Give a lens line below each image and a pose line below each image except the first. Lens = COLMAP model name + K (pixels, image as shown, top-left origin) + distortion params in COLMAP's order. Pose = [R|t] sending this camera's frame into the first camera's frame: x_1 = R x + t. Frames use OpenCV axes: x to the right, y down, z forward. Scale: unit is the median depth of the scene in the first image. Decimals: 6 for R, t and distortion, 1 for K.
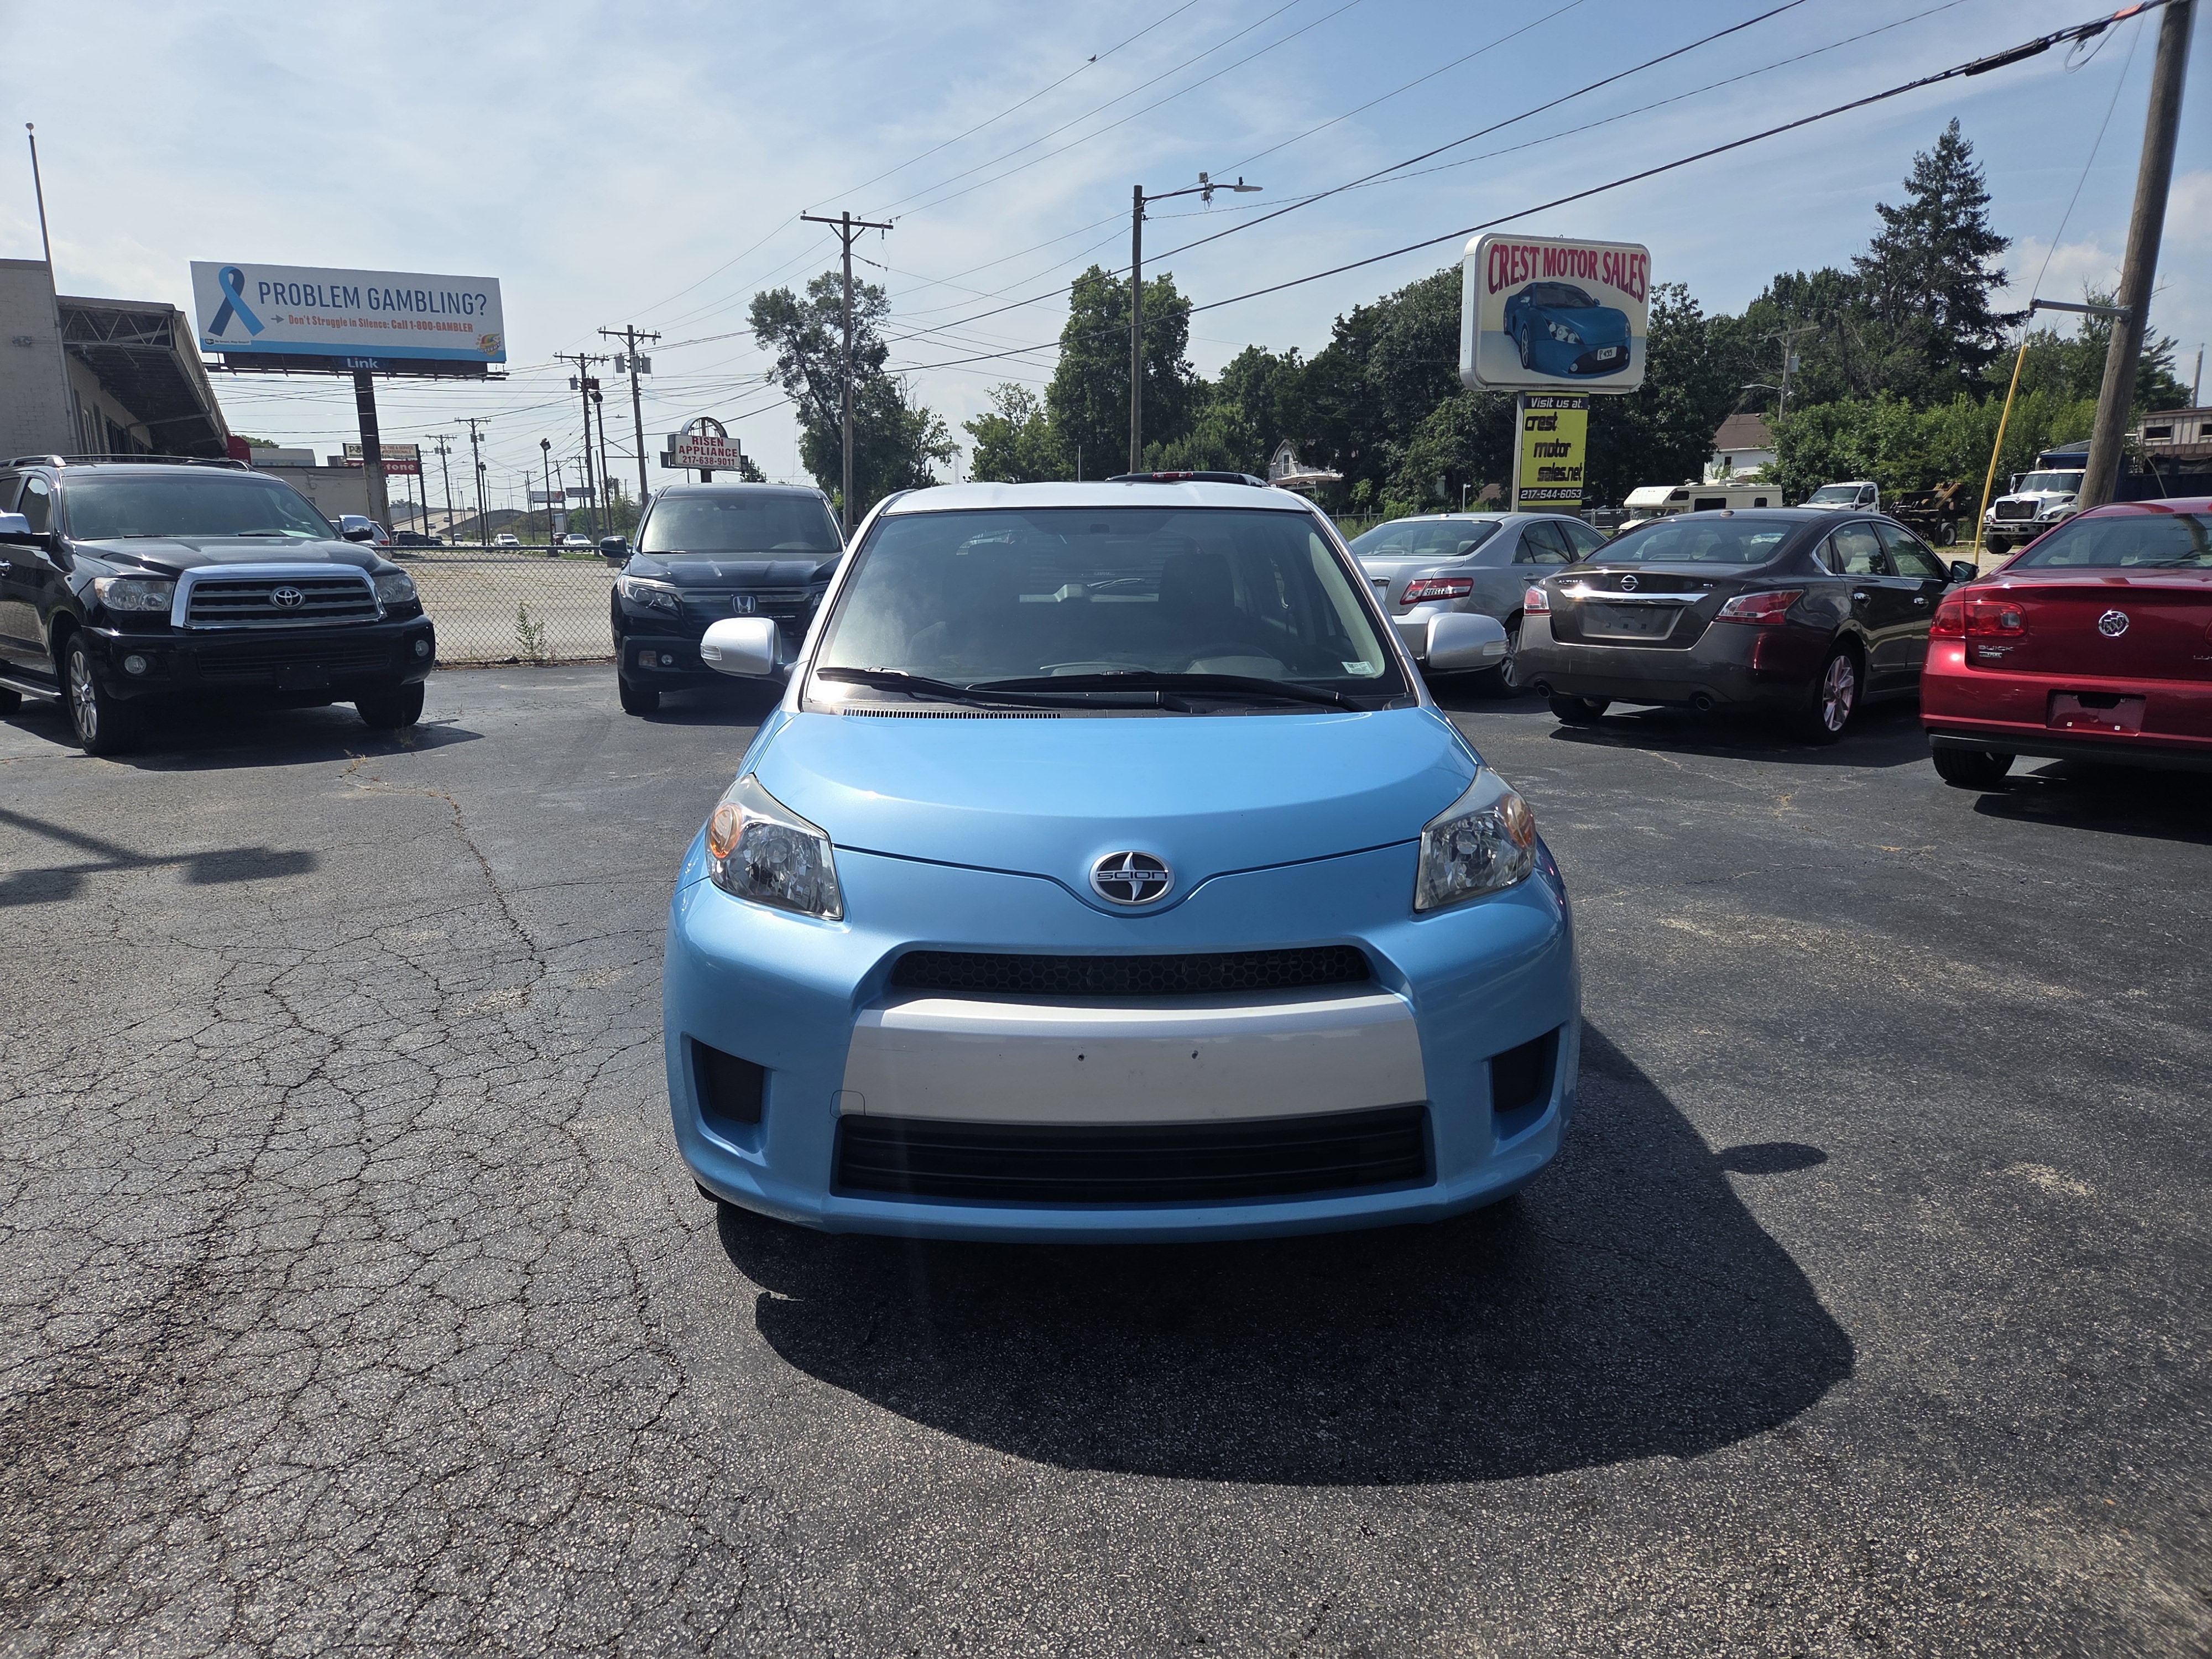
lens RADIAL K [[1474.9, 0, 1069.4], [0, 1474.9, 834.8], [0, 0, 1]] dist [0.051275, -0.042672]
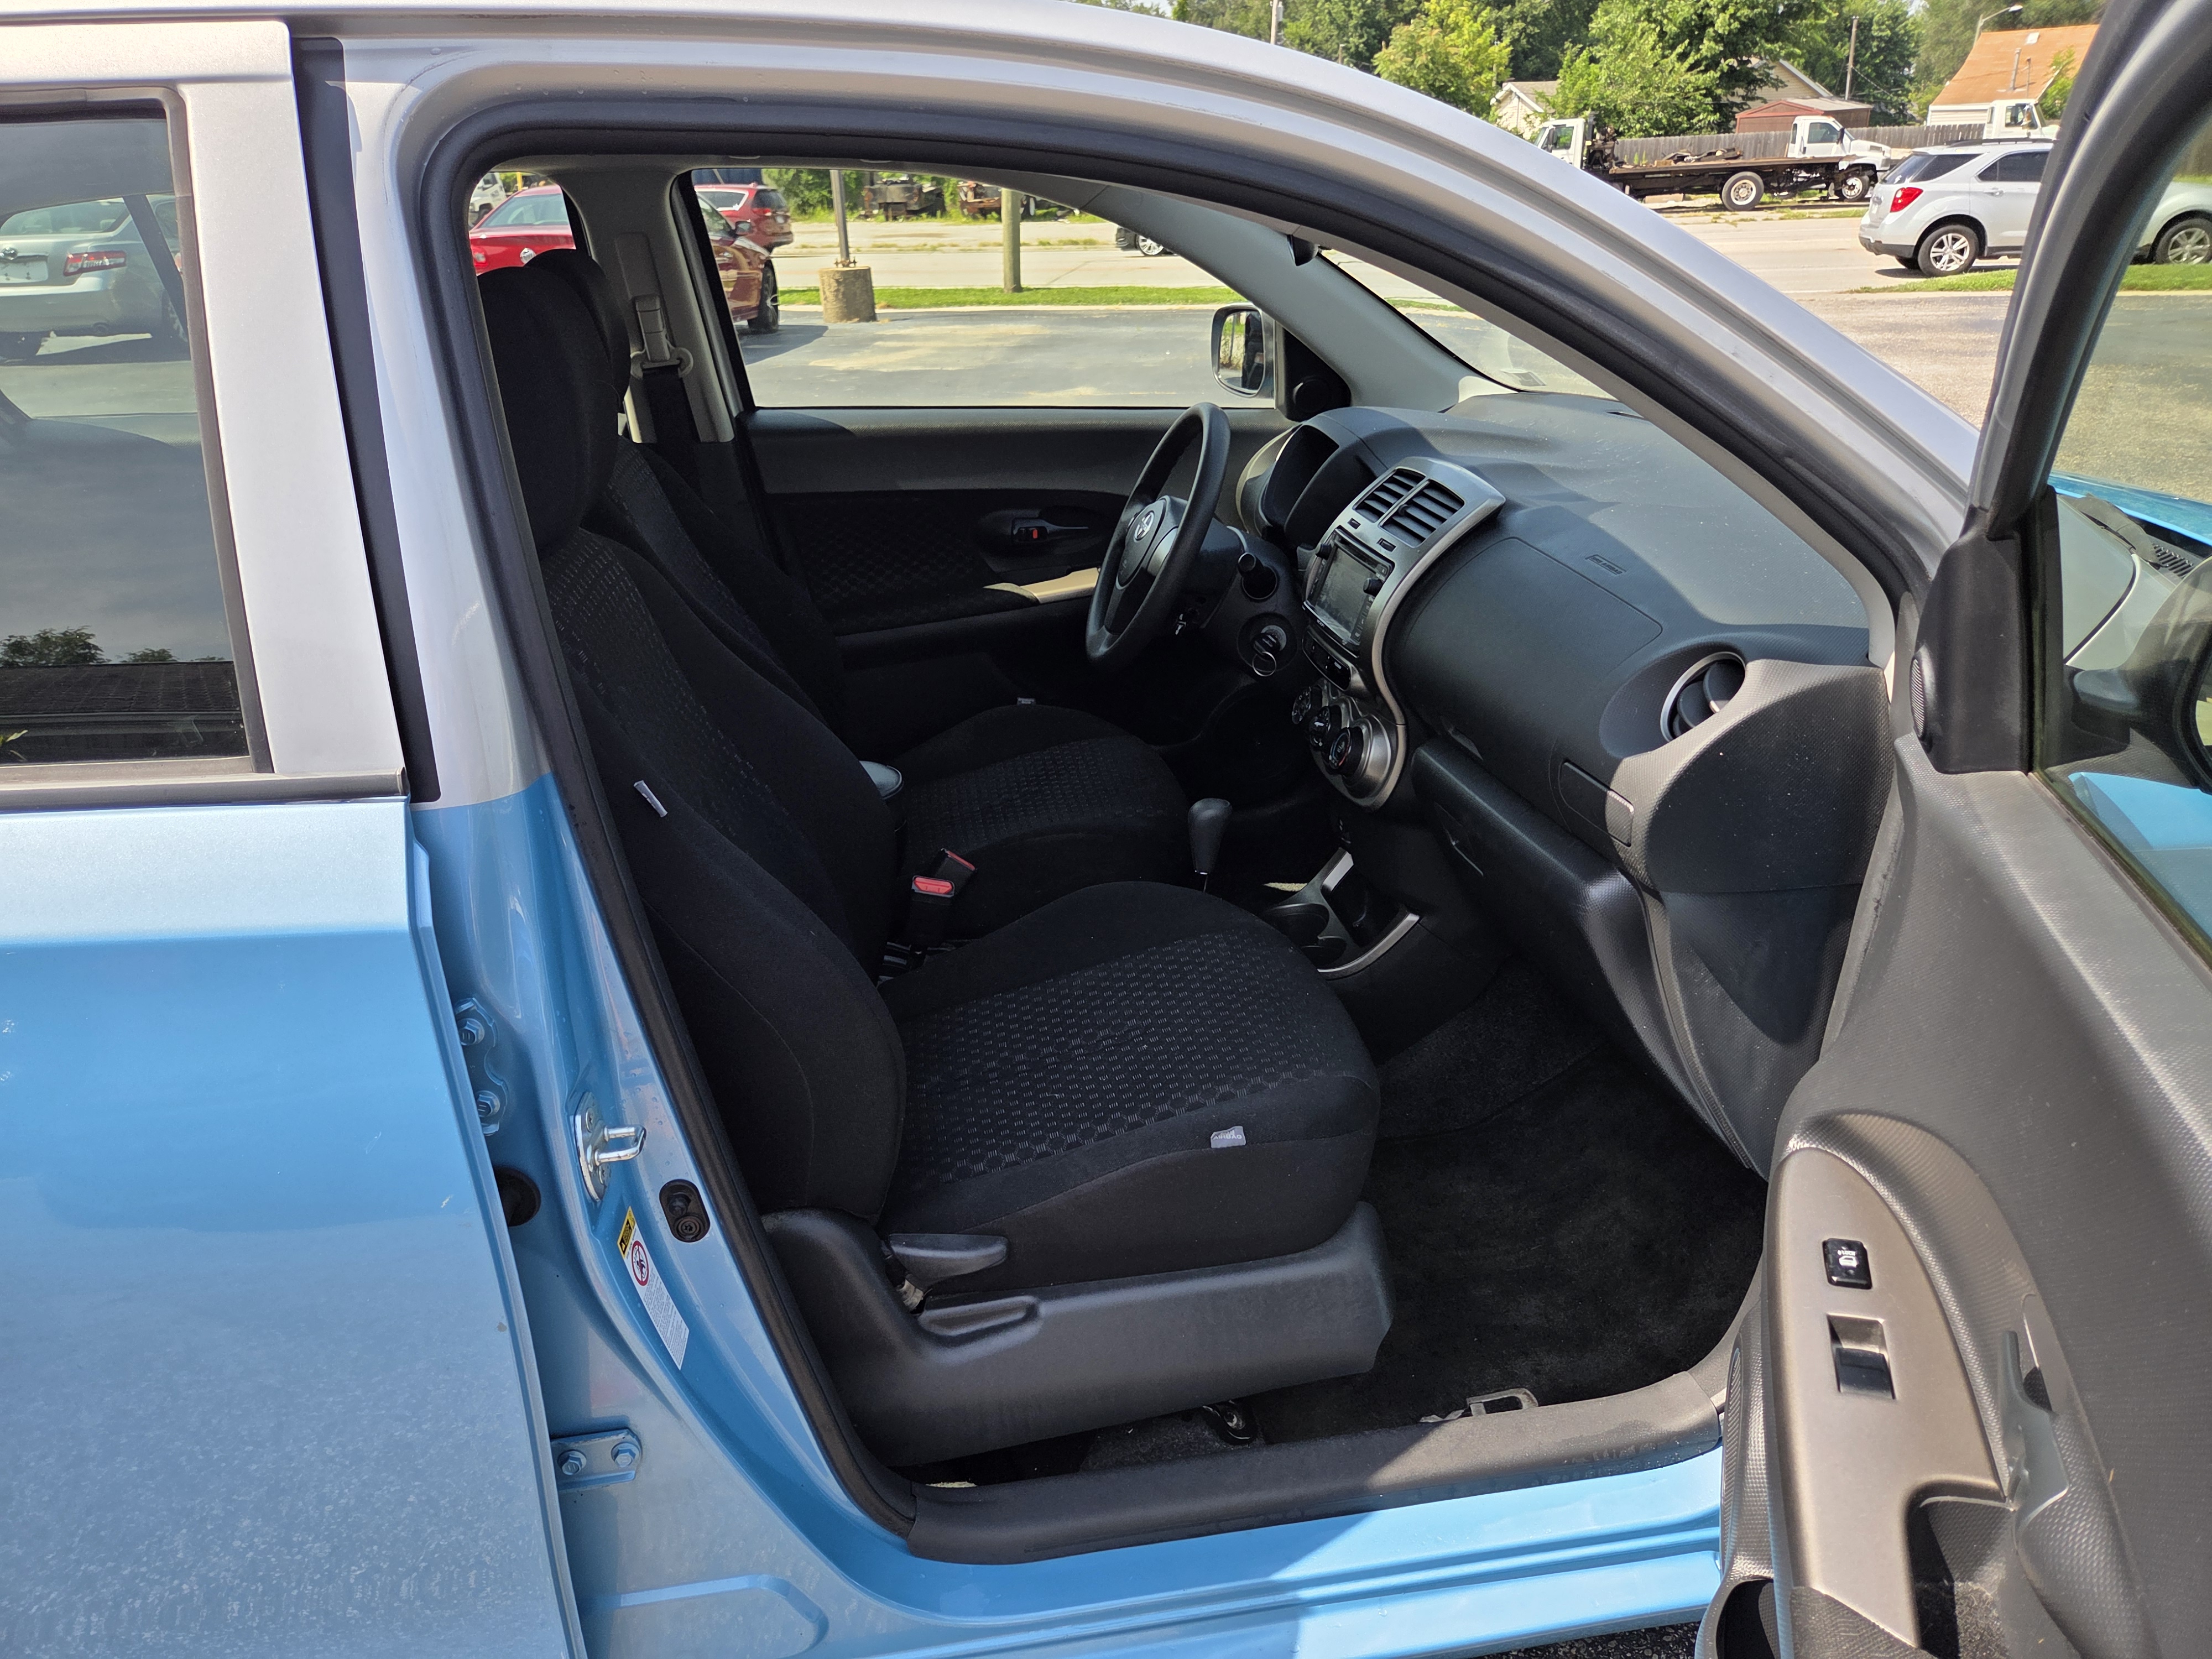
lens RADIAL K [[1474.9, 0, 1102.4], [0, 1474.9, 845.6], [0, 0, 1]] dist [0.051275, -0.042672]
pose [[0.684684, -0.300950, 0.663805, -0.157611], [0.163268, 0.950955, 0.262733, 0.110686], [-0.710318, -0.071511, 0.700239, -0.523853]]
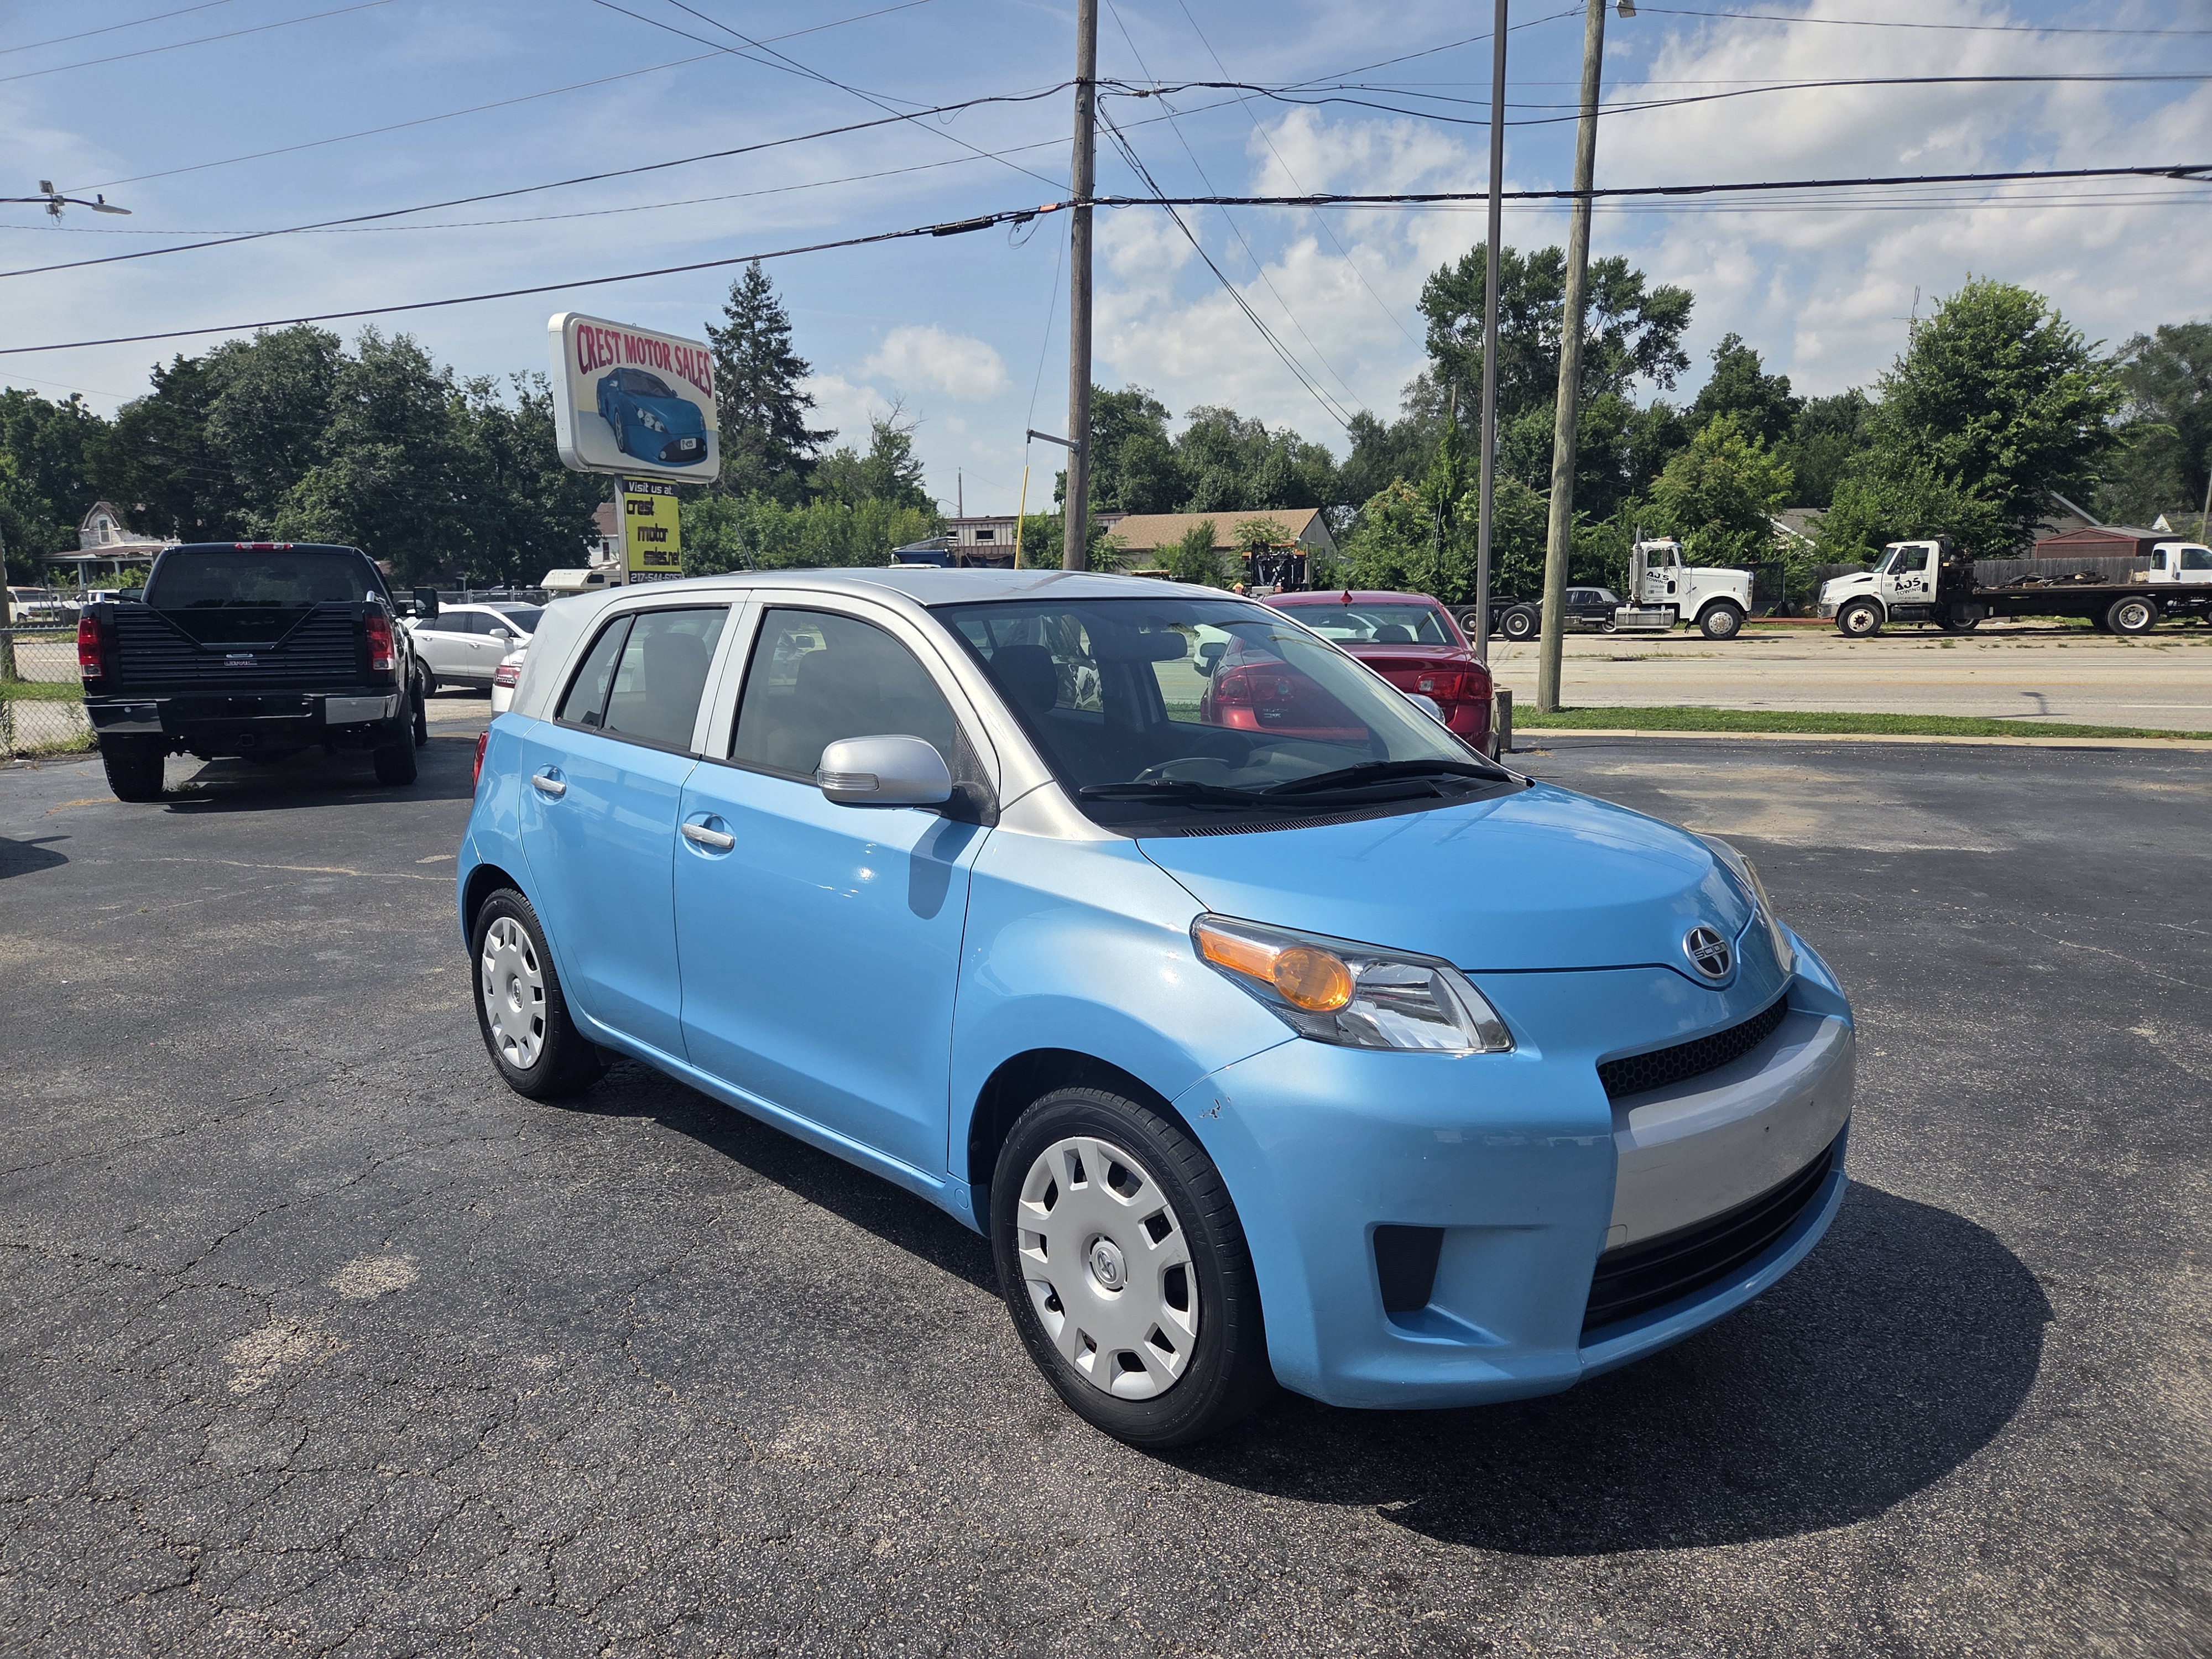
lens RADIAL K [[1474.9, 0, 1075.6], [0, 1474.9, 852.4], [0, 0, 1]] dist [0.051275, -0.042672]
pose [[0.747171, -0.108088, 0.655784, -0.220725], [0.134793, 0.990826, 0.009734, -0.025454], [-0.650820, 0.081122, 0.754886, 0.110302]]
